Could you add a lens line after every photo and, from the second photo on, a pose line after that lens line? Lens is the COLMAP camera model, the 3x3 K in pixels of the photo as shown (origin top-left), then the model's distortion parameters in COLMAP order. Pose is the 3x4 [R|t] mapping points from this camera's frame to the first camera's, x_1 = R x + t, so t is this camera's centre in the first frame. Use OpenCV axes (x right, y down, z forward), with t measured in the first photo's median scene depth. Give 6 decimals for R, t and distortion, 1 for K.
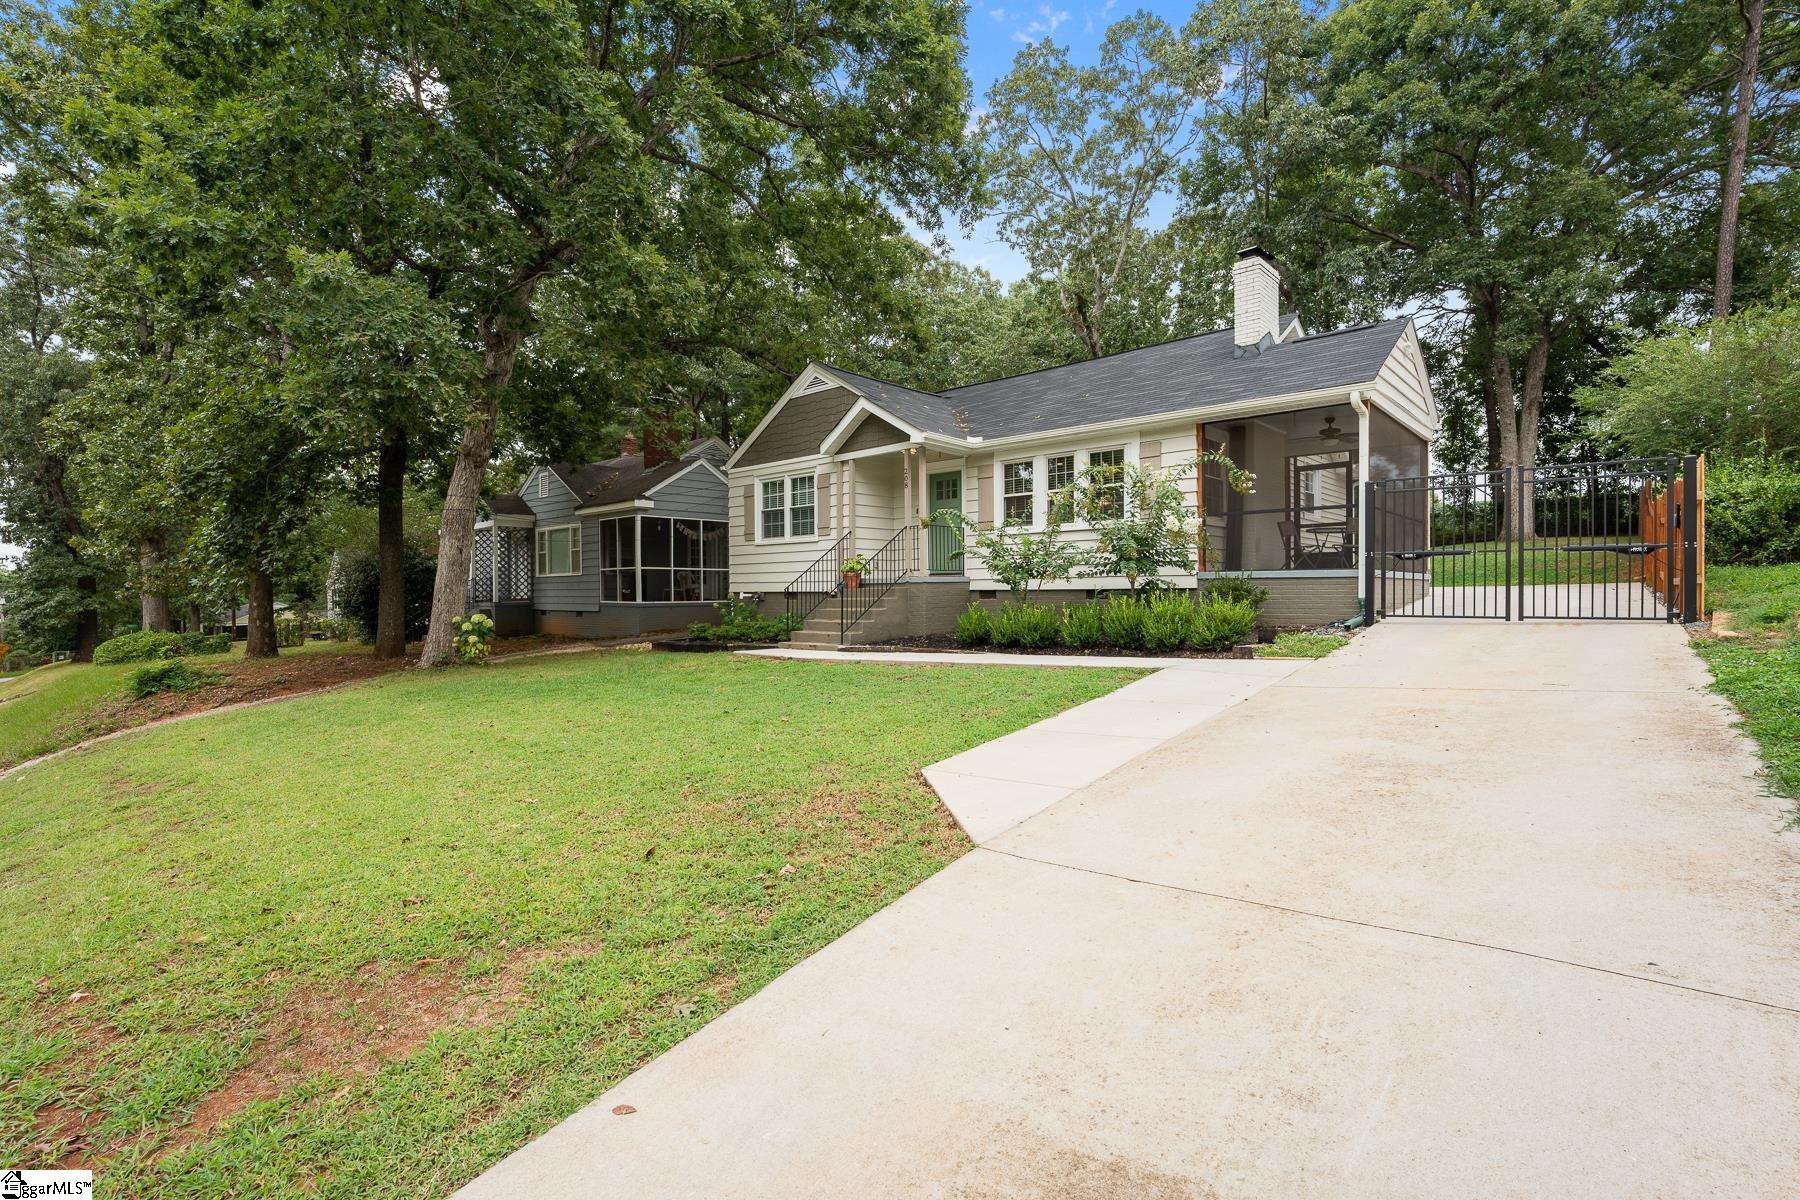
lens RADIAL K [[822.3, 0, 902.2], [0, 822.3, 599.3], [0, 0, 1]] dist [0.000914, 0.000016]
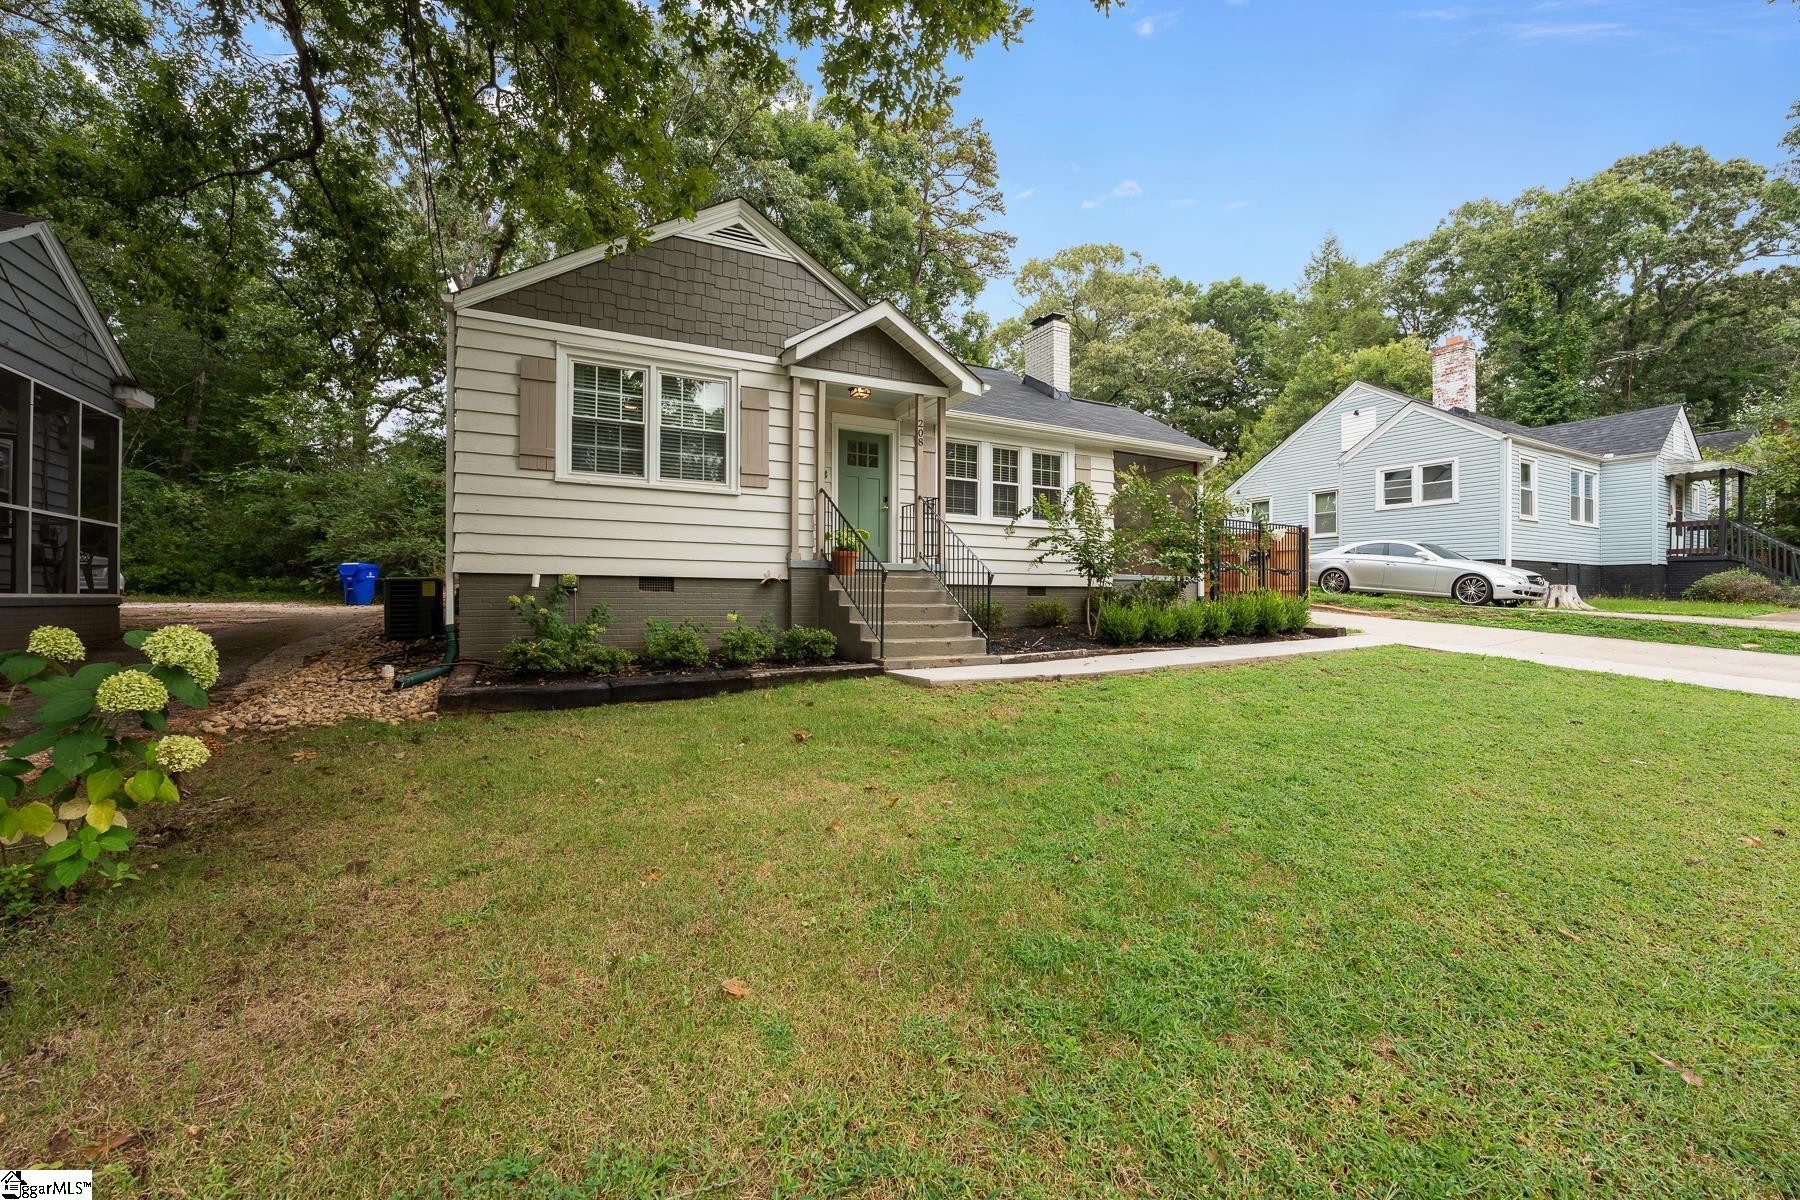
lens RADIAL K [[726.6, 0, 898.8], [0, 726.6, 602.5], [0, 0, 1]] dist [-0.022738, 0.001659]
pose [[0.353603, 0.008612, 0.935356, -0.563619], [0.001069, 0.999953, -0.009610, 0.013514], [-0.935395, 0.004398, 0.353577, 0.709394]]
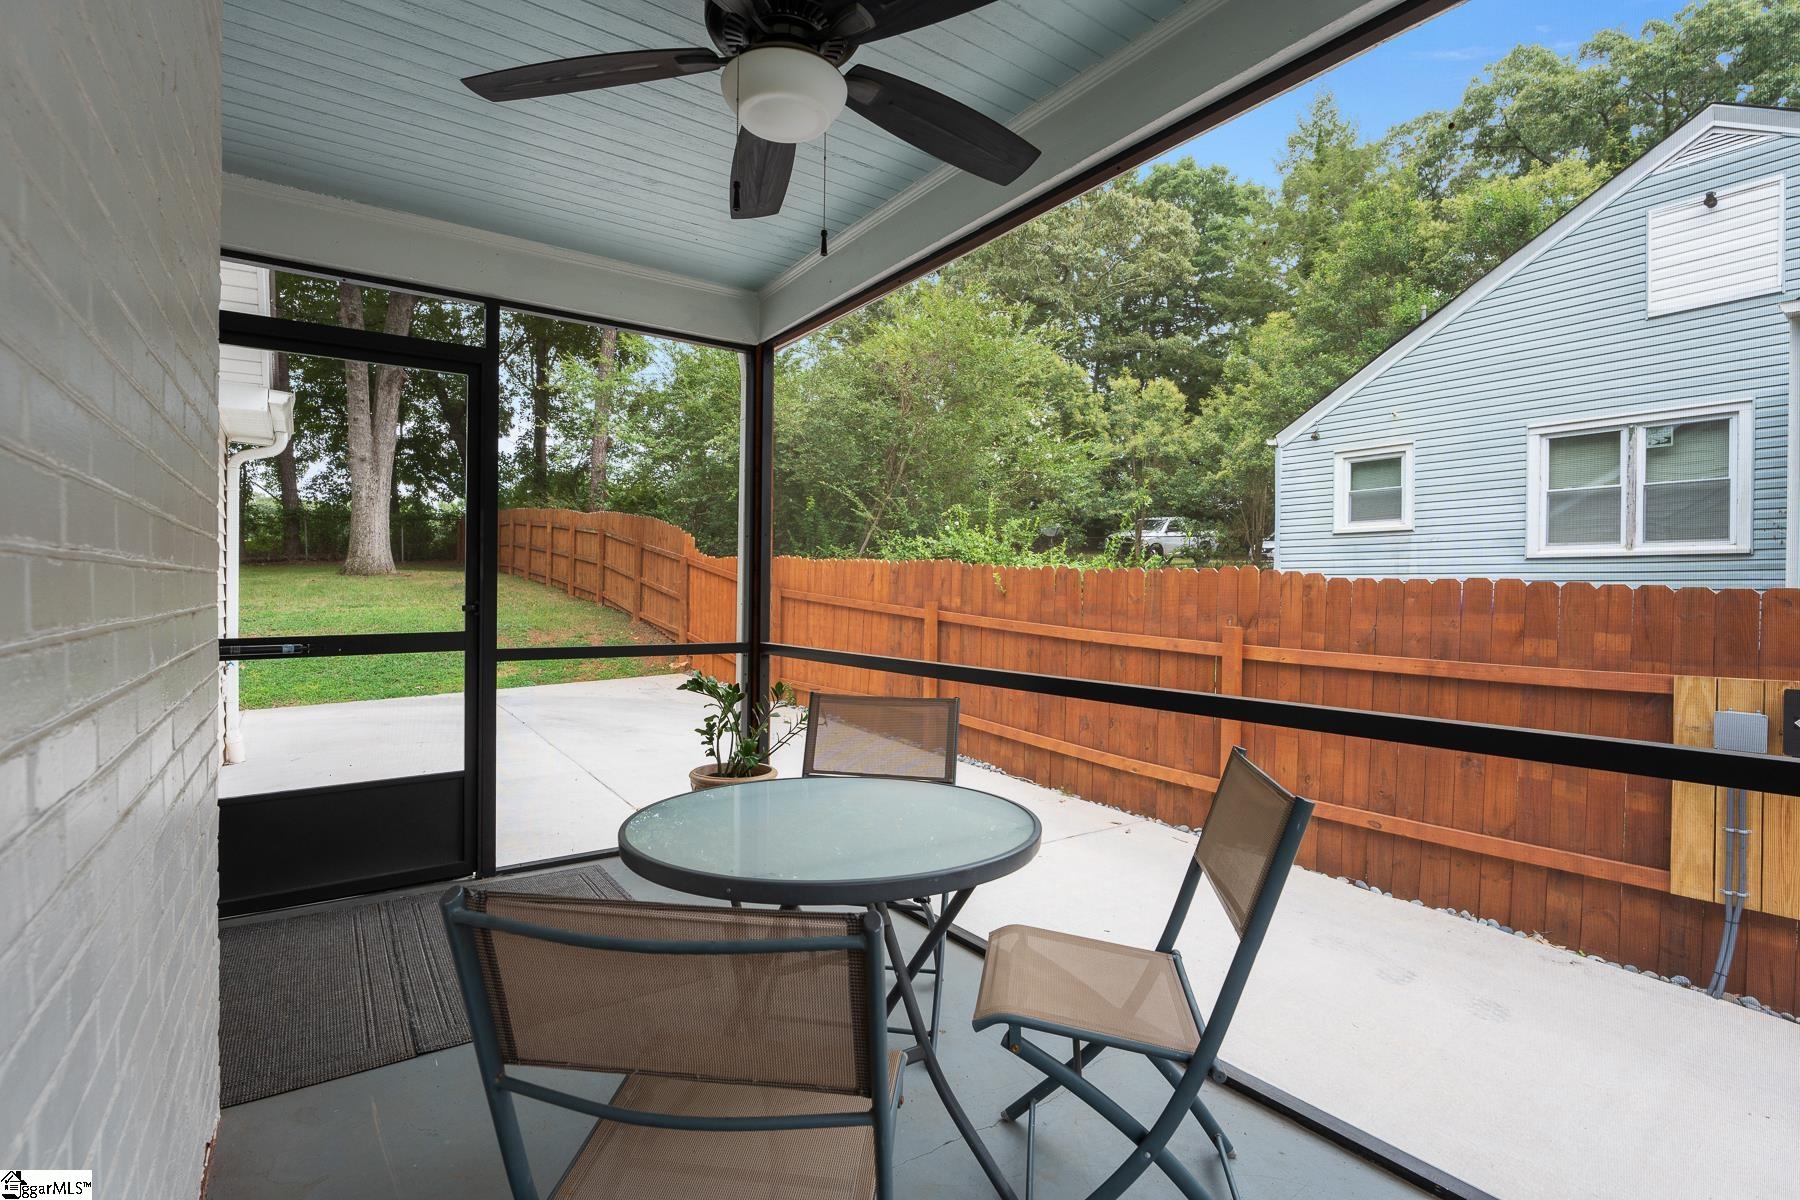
lens RADIAL K [[822.3, 0, 896.2], [0, 822.3, 592.0], [0, 0, 1]] dist [0.000914, 0.000016]
pose [[0.212662, 0.004792, 0.977114, 0.312692], [-0.002435, 0.999987, -0.004375, -0.090339], [-0.977123, -0.001449, 0.212671, 0.778290]]
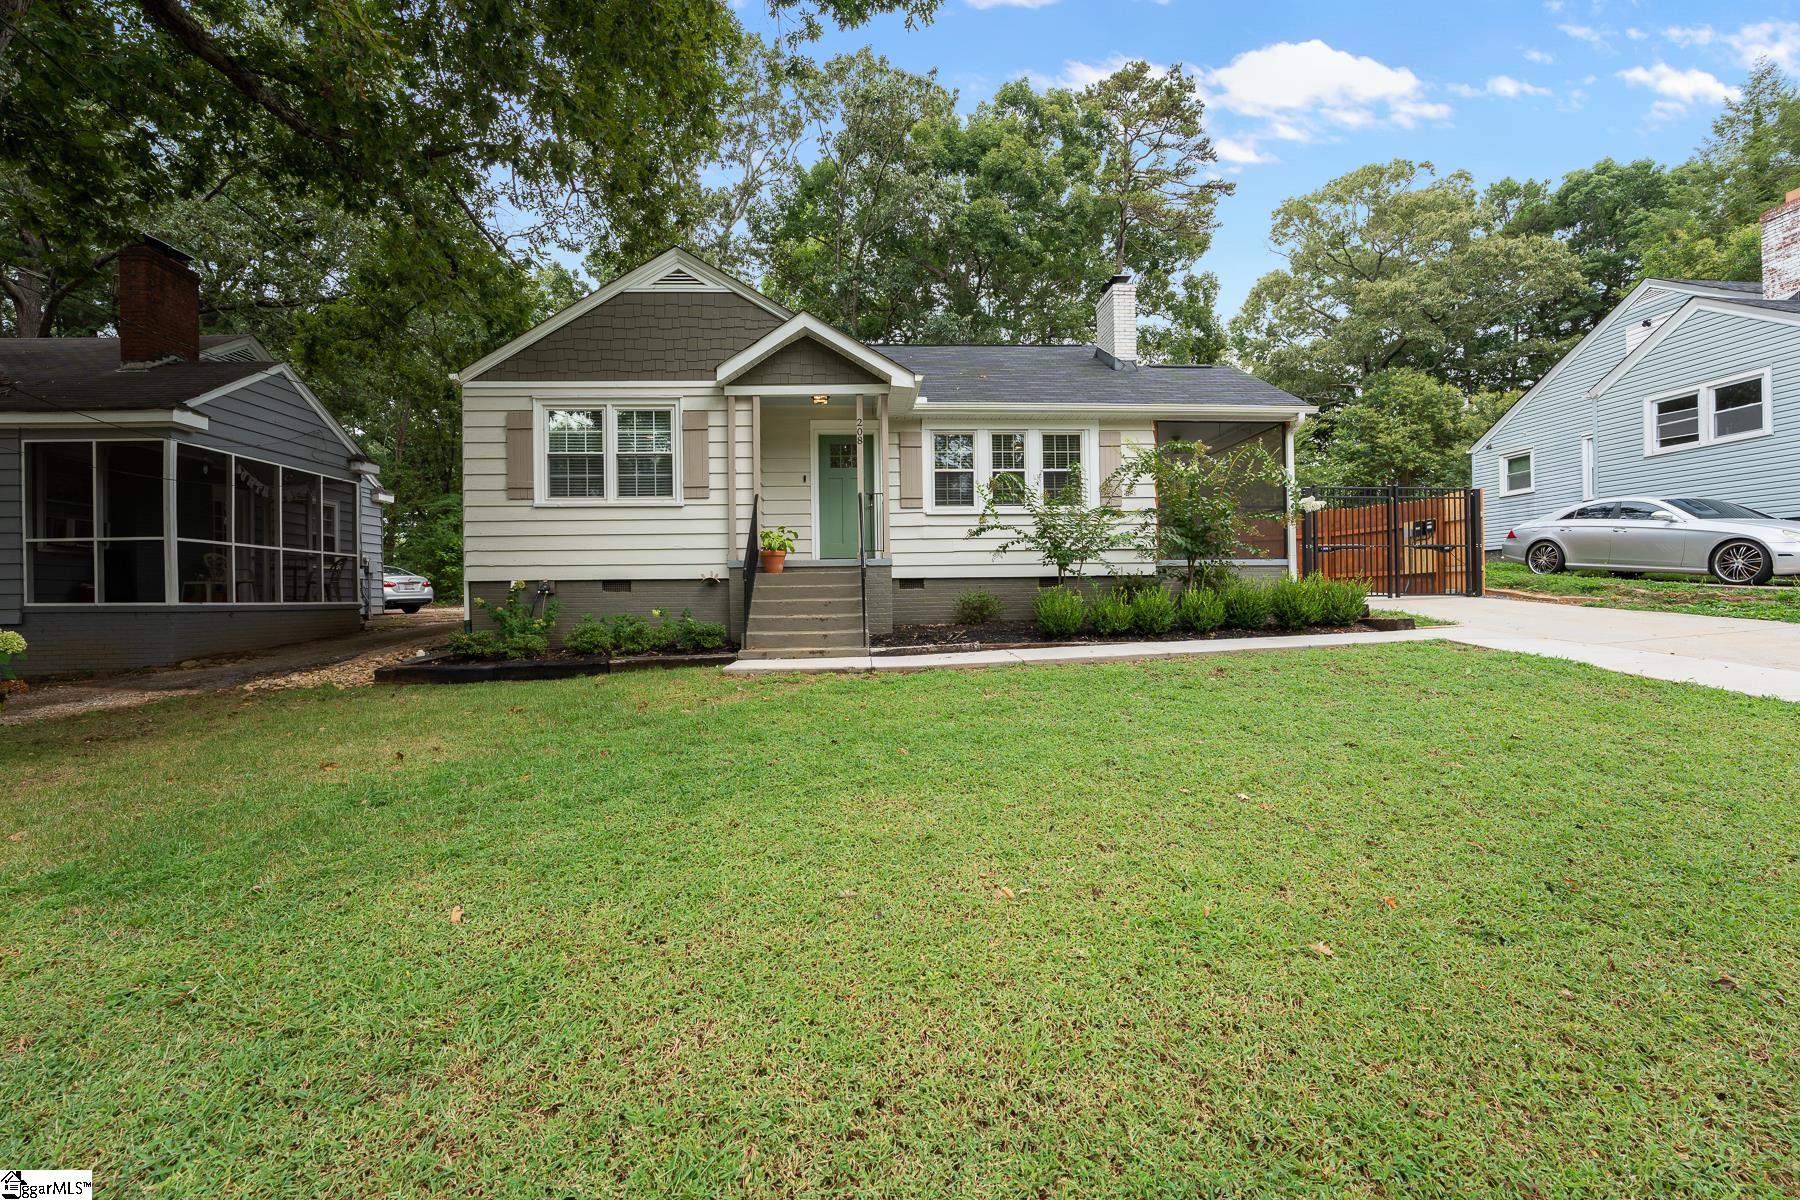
lens RADIAL K [[726.6, 0, 896.1], [0, 726.6, 603.3], [0, 0, 1]] dist [-0.022738, 0.001659]
pose [[0.705799, -0.003859, 0.708401, -0.411847], [0.014940, 0.999844, -0.009439, 0.019624], [-0.708254, 0.017246, 0.705747, 0.448955]]
